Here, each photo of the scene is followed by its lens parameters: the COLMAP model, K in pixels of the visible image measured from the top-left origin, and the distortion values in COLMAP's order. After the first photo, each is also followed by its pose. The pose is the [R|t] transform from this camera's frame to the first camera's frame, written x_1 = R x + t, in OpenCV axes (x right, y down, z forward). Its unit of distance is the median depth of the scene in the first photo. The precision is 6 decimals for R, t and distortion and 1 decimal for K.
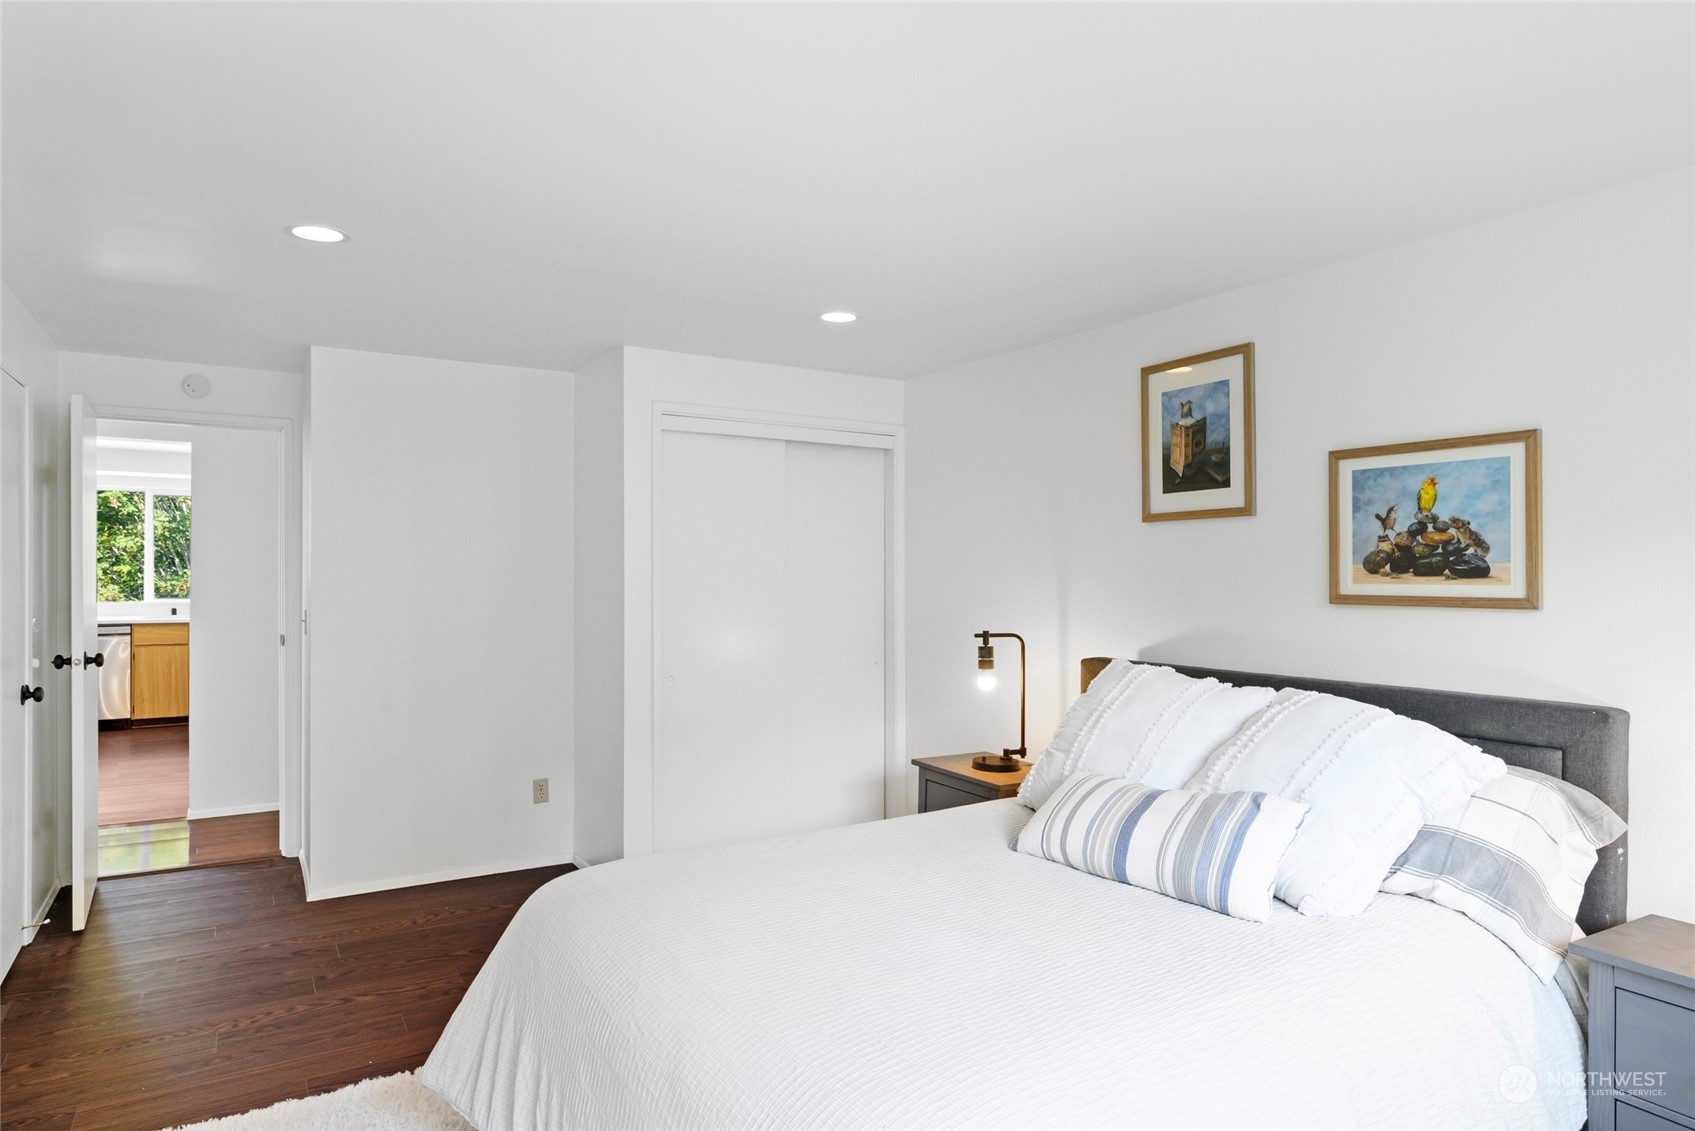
lens RADIAL K [[980.2, 0, 841.8], [0, 980.2, 572.2], [0, 0, 1]] dist [-0.005536, 0.005198]
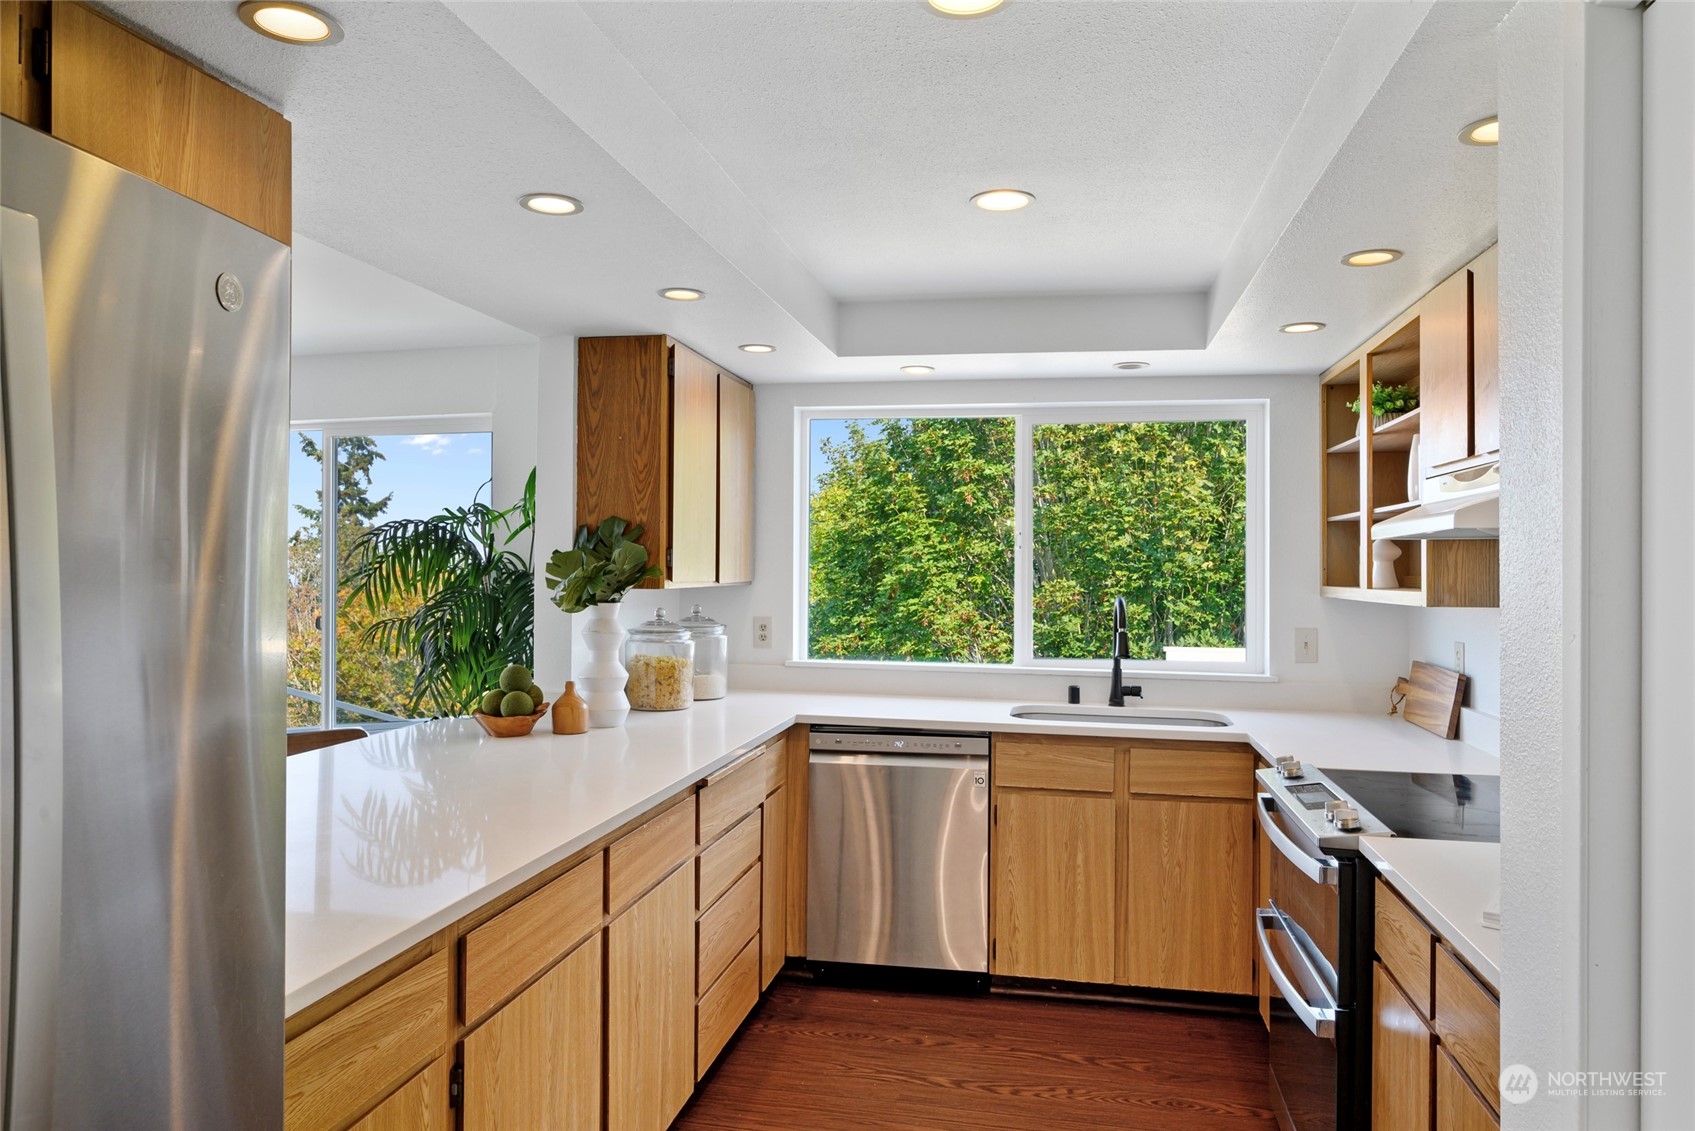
lens RADIAL K [[1112.6, 0, 843.6], [0, 1112.6, 571.9], [0, 0, 1]] dist [-0.051462, -0.001147]
pose [[0.728911, -0.002360, -0.684605, -0.450526], [-0.003269, 0.999971, -0.006928, -0.008423], [0.684601, 0.007288, 0.728881, 0.616231]]
